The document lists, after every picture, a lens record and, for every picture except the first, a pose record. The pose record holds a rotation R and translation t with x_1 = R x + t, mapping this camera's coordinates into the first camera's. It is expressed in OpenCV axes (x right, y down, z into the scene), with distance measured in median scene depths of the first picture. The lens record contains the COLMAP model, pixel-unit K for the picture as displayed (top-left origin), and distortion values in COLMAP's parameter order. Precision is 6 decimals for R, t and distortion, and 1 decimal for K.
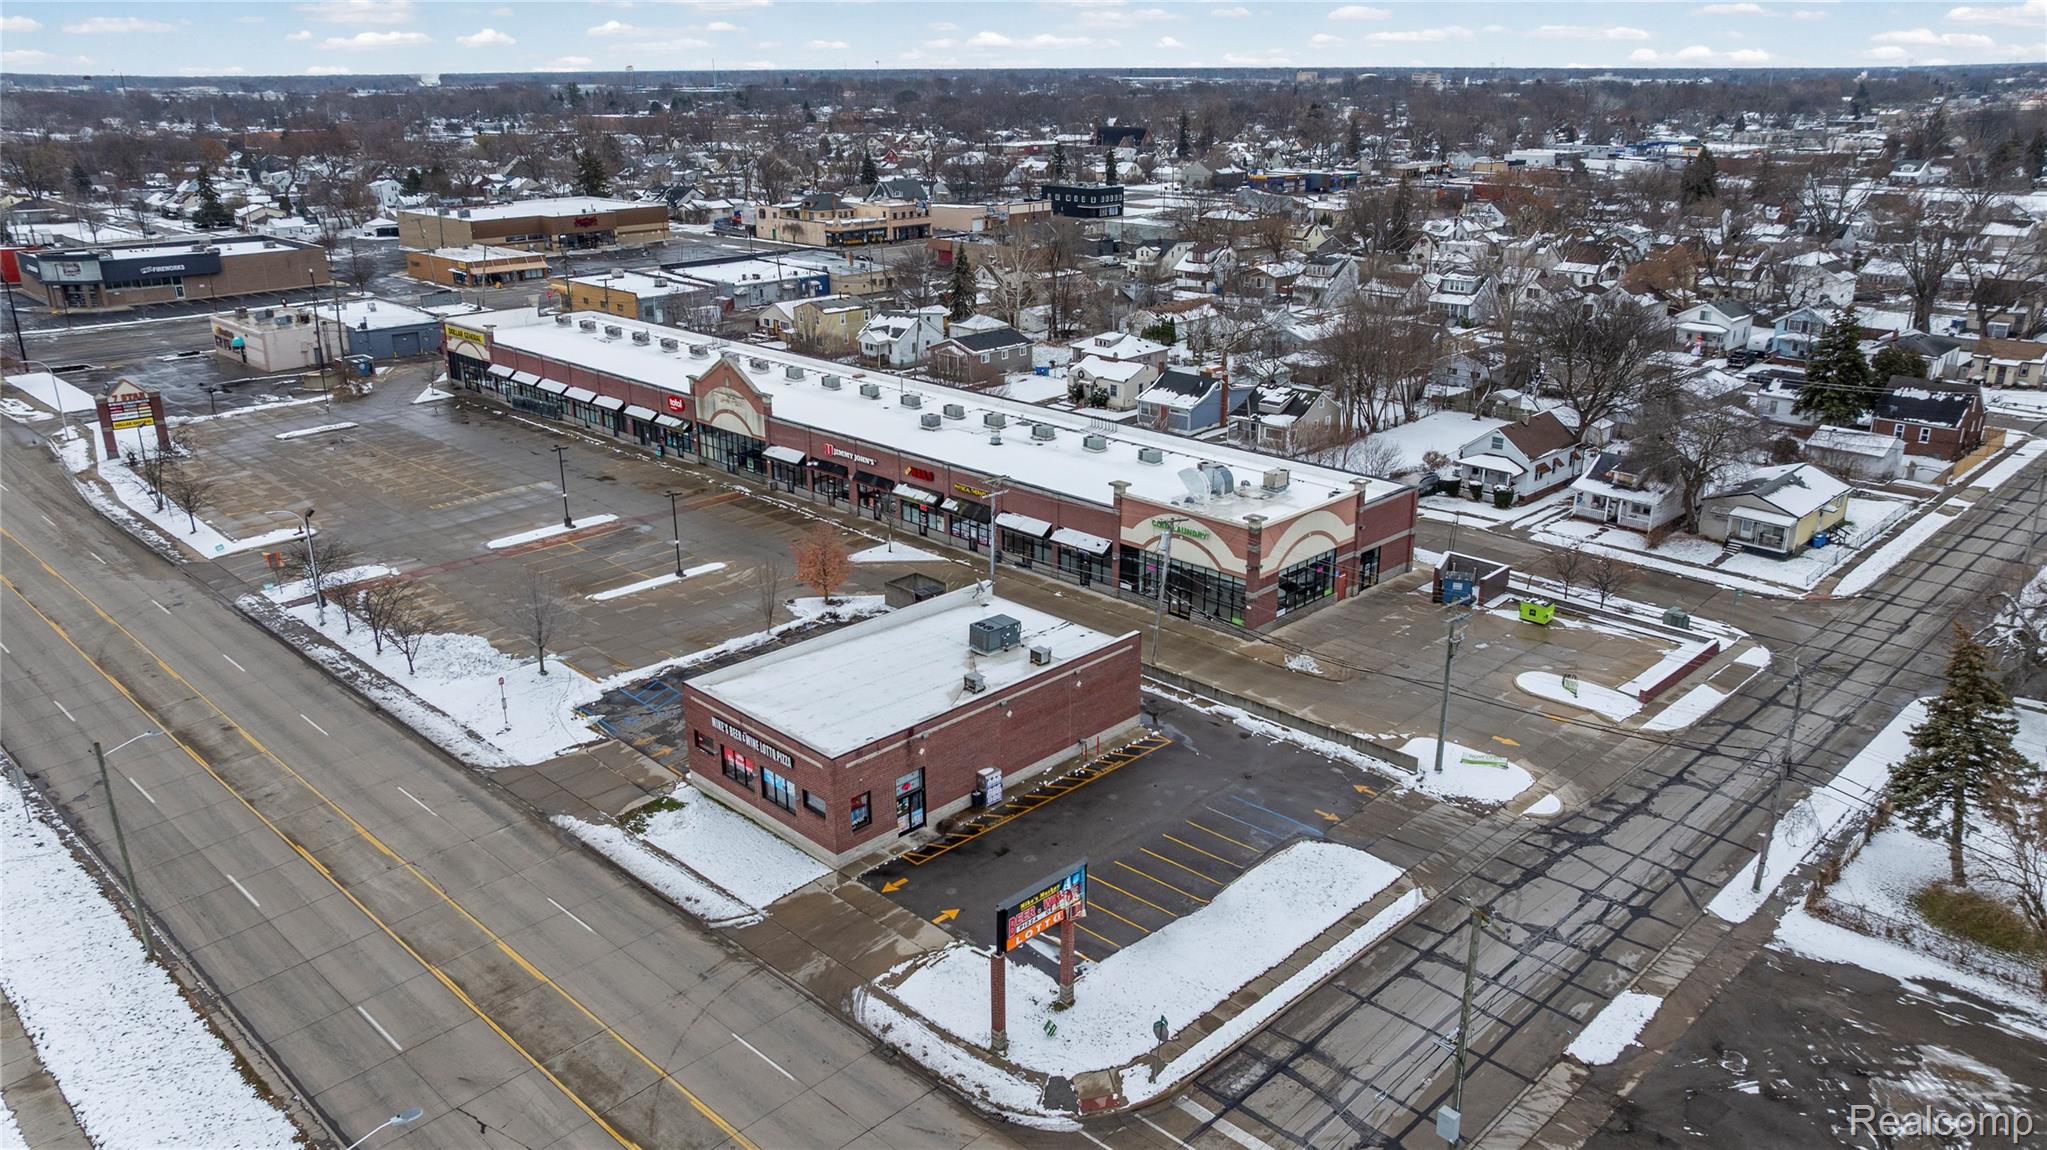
lens RADIAL K [[1440.4, 0, 1029.0], [0, 1440.4, 578.3], [0, 0, 1]] dist [-0.015986, -0.001907]
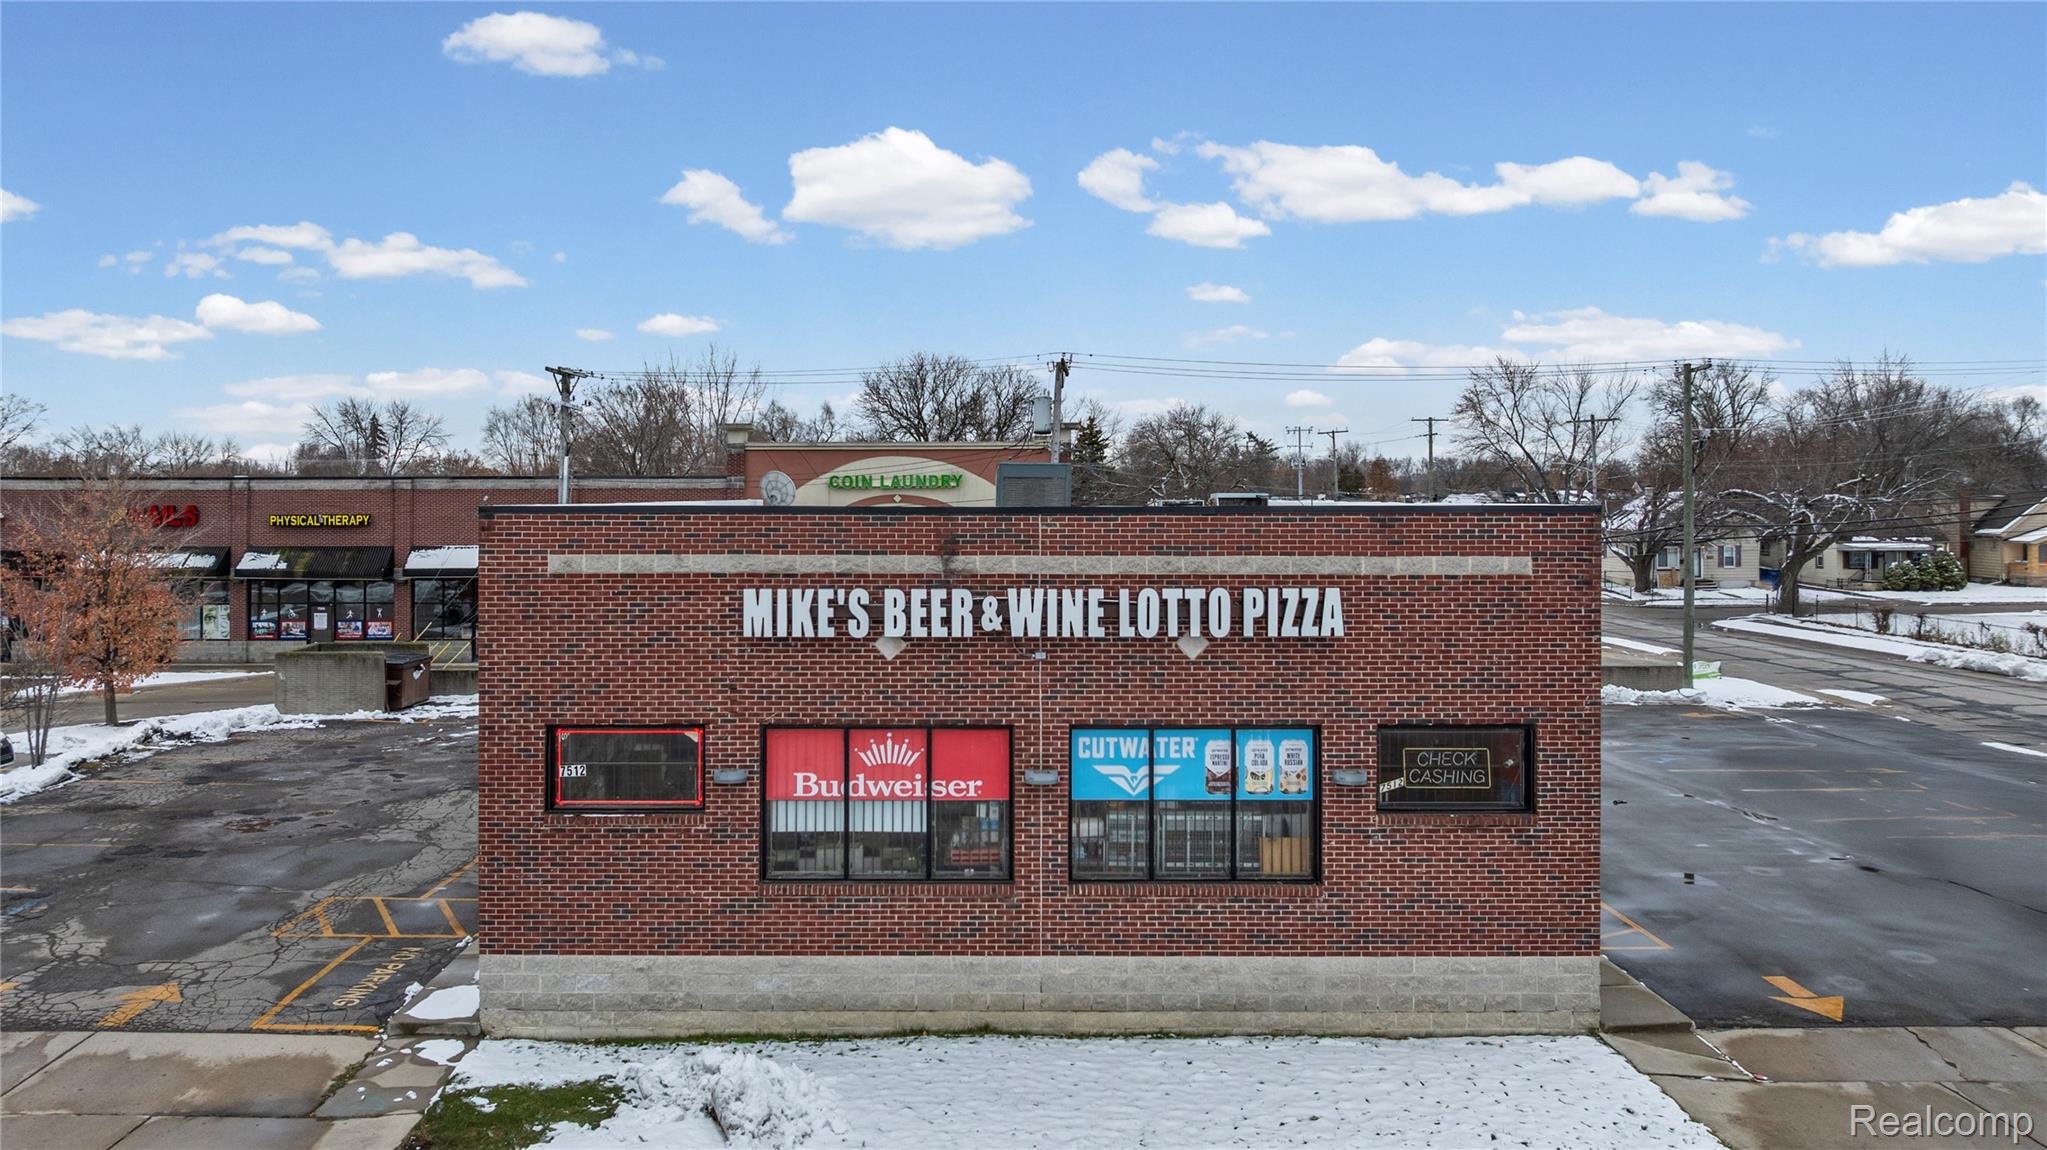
lens RADIAL K [[1502.2, 0, 957.5], [0, 1502.2, 502.7], [0, 0, 1]] dist [-0.003289, -0.038556]
pose [[0.708532, 0.000037, 0.705678, -0.275746], [0.235209, 0.942805, -0.236209, 0.111789], [-0.665326, 0.333344, 0.667999, 0.633133]]
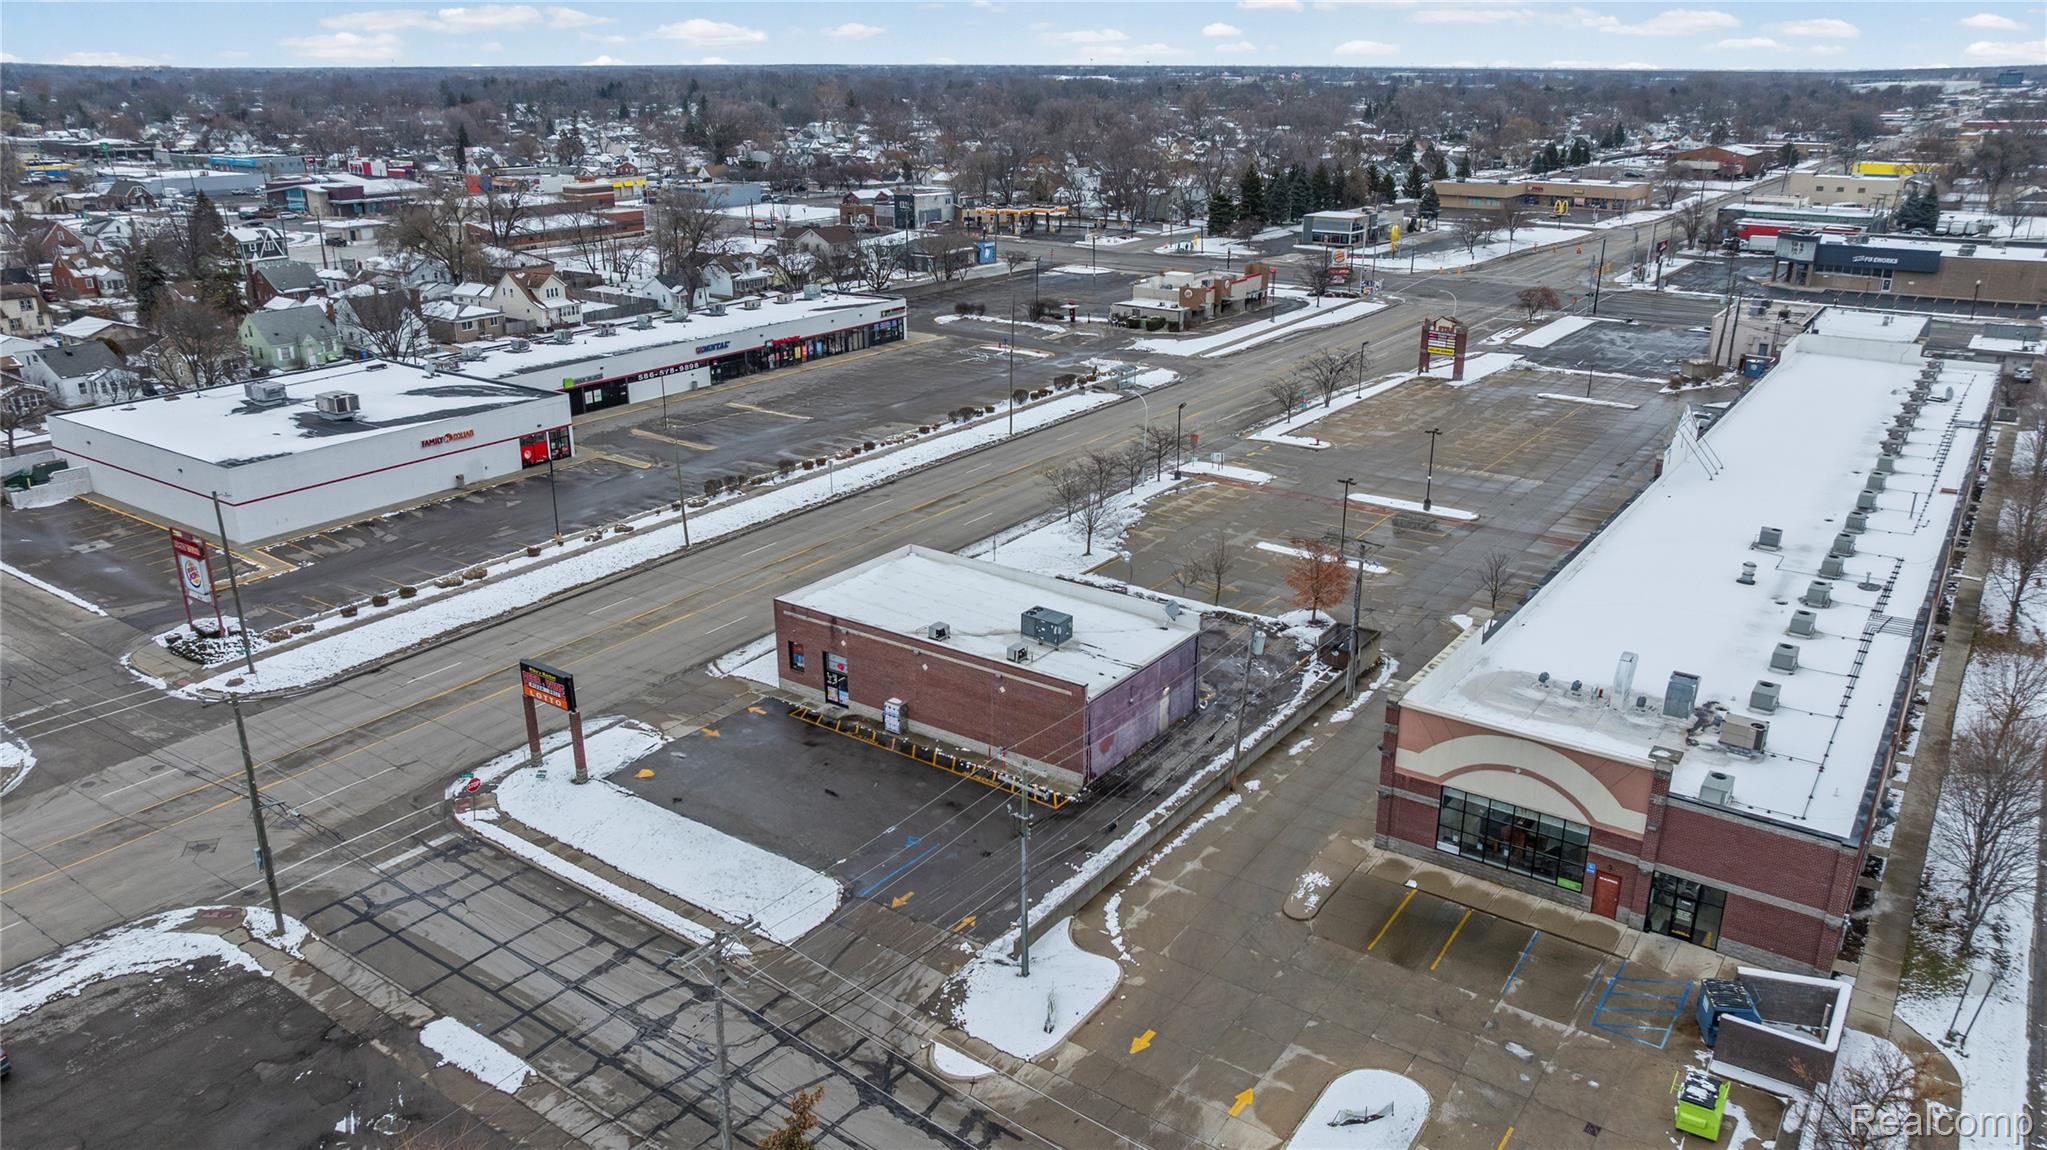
lens RADIAL K [[1440.4, 0, 1029.0], [0, 1440.4, 578.3], [0, 0, 1]] dist [-0.015986, -0.001907]
pose [[0.166513, 0.337648, -0.926427, 0.763901], [-0.332113, 0.903852, 0.269727, -0.220803], [0.928426, 0.262765, 0.262641, 0.609670]]
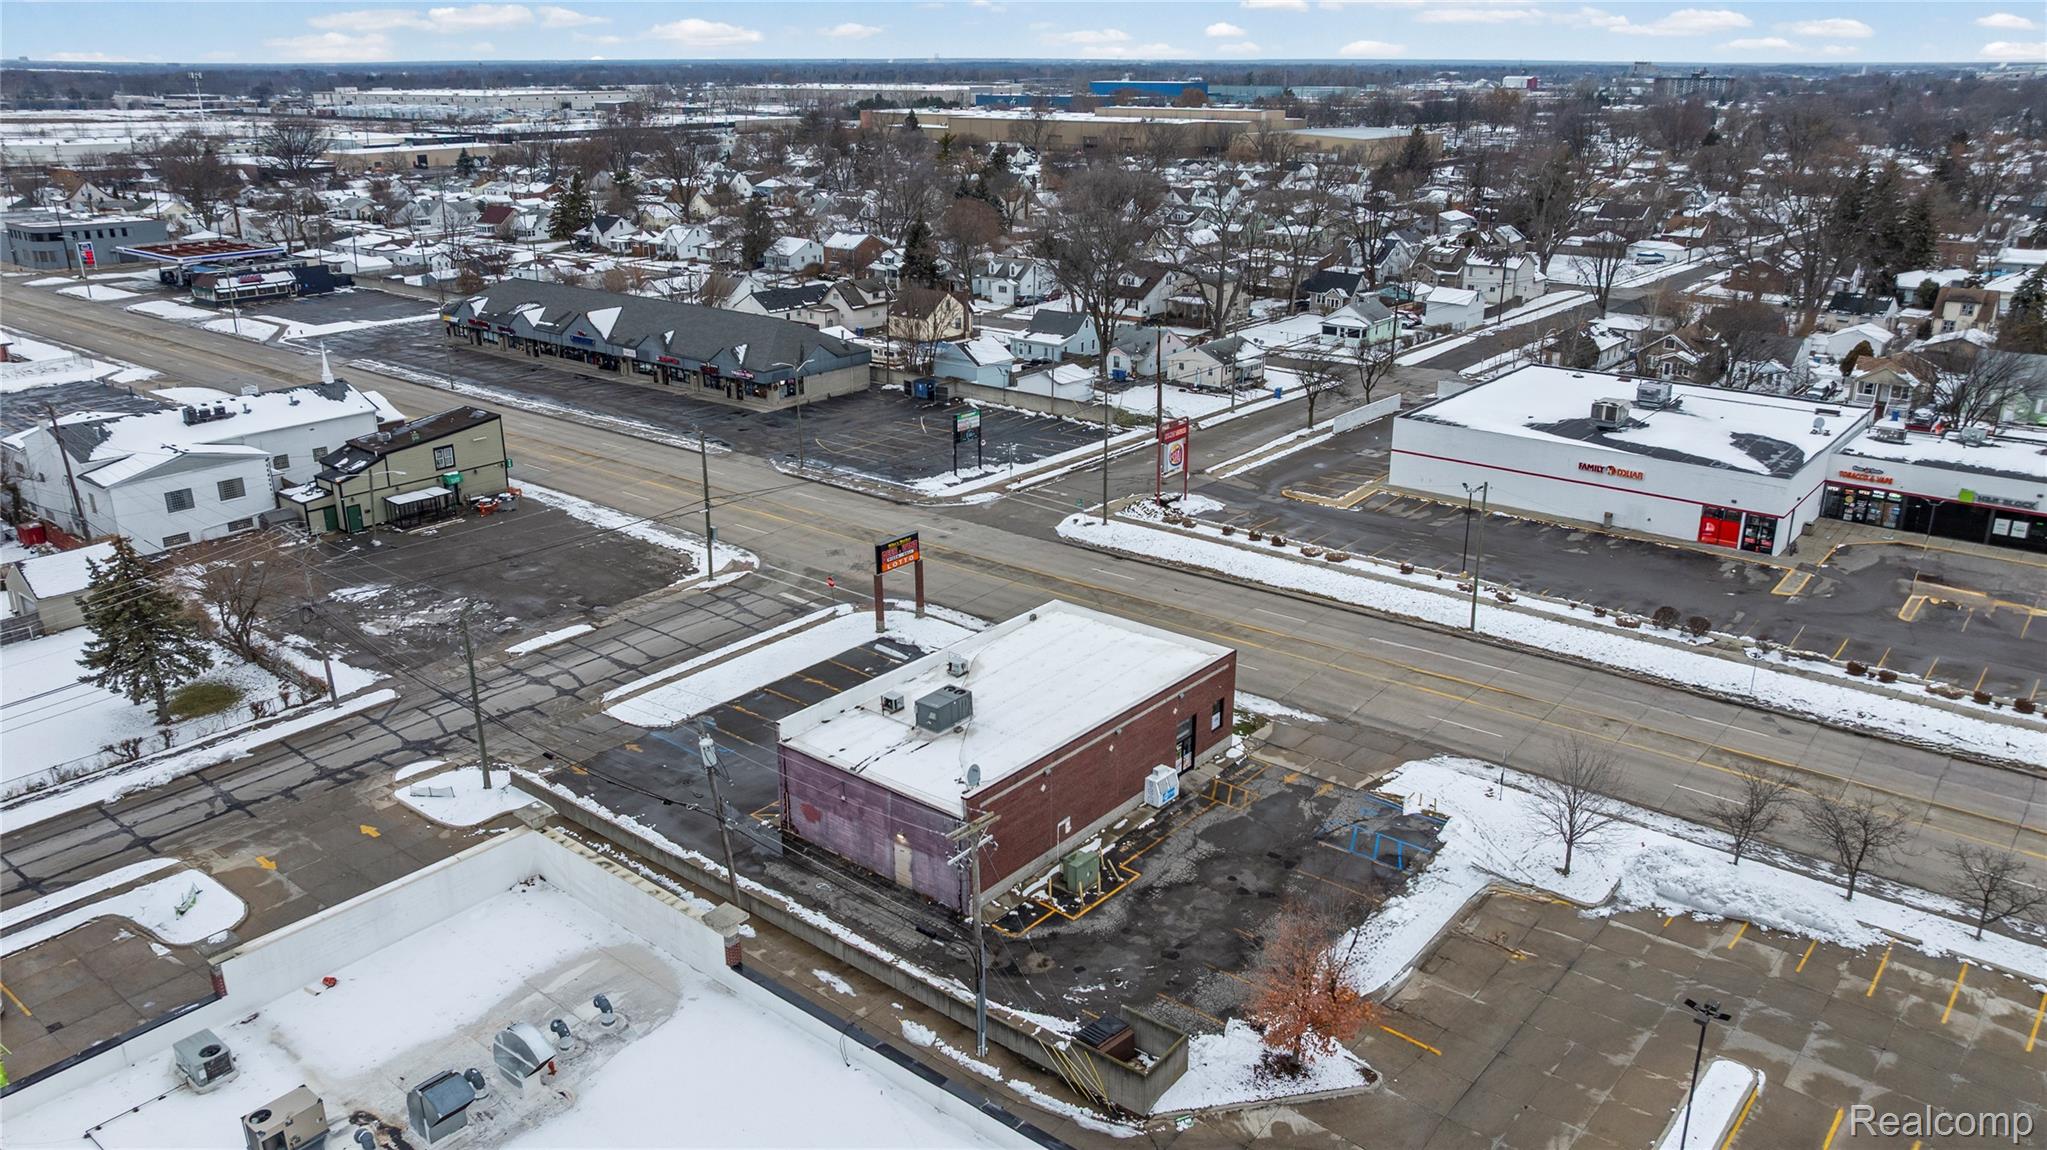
lens RADIAL K [[1477.0, 0, 1025.8], [0, 1477.0, 532.4], [0, 0, 1]] dist [-0.015988, -0.001360]
pose [[-0.995868, 0.033633, -0.084350, -0.000615], [-0.024408, 0.795563, 0.605380, -0.508031], [0.087467, 0.604937, -0.791455, 1.410756]]
